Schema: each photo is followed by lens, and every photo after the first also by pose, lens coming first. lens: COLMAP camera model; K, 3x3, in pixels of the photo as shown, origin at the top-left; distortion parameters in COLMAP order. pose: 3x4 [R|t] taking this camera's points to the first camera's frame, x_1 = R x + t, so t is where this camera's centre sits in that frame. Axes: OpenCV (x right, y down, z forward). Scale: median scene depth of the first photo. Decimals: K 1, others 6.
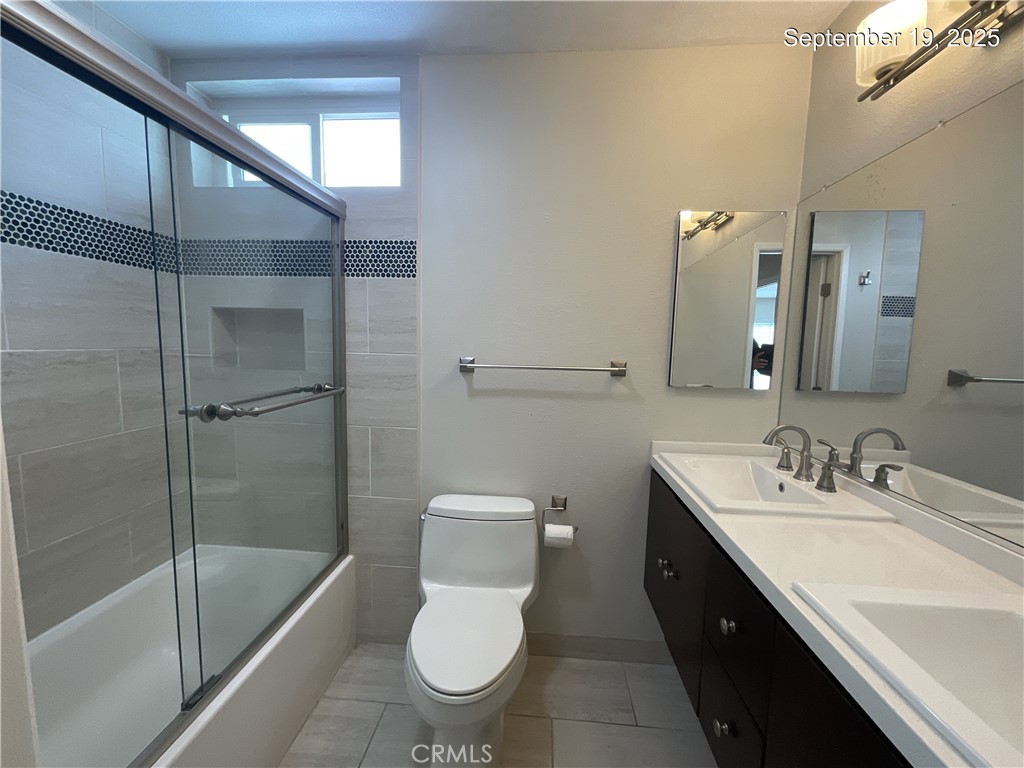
lens RADIAL K [[418.0, 0, 515.1], [0, 418.0, 385.5], [0, 0, 1]] dist [0.001942, -0.000420]
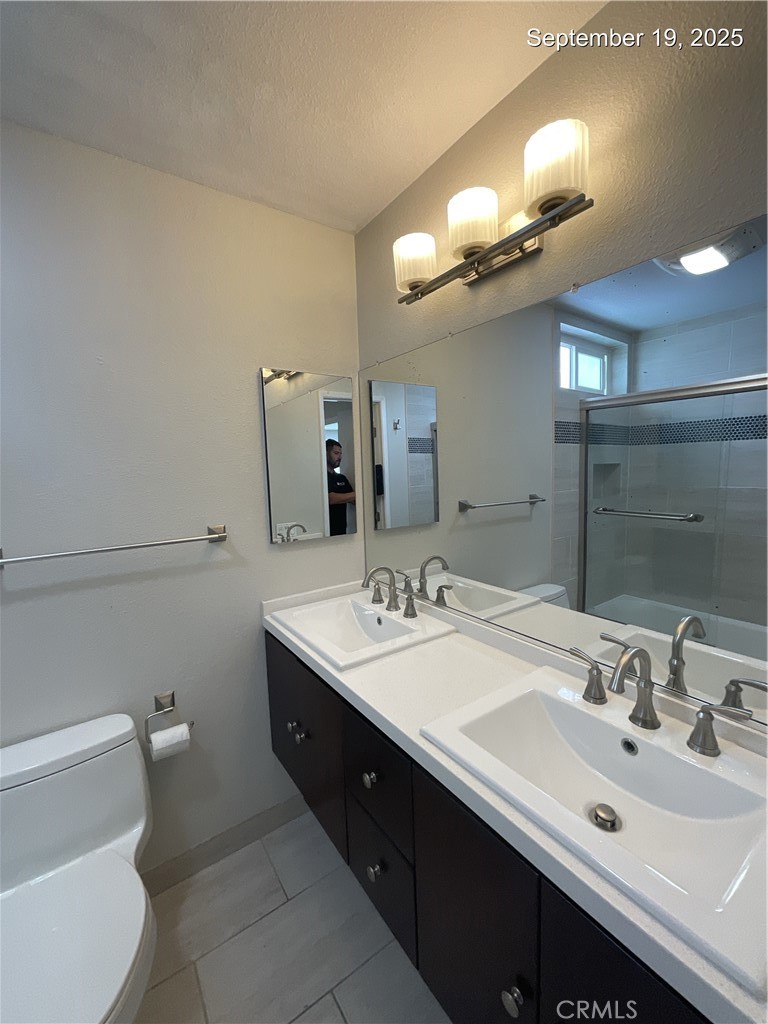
lens RADIAL K [[414.1, 0, 384.3], [0, 414.1, 509.4], [0, 0, 1]] dist [-0.014491, 0.008647]
pose [[0.771382, -0.114285, 0.626026, -0.033018], [0.110740, 0.992839, 0.044797, -0.107379], [-0.626663, 0.034771, 0.778514, 0.082314]]
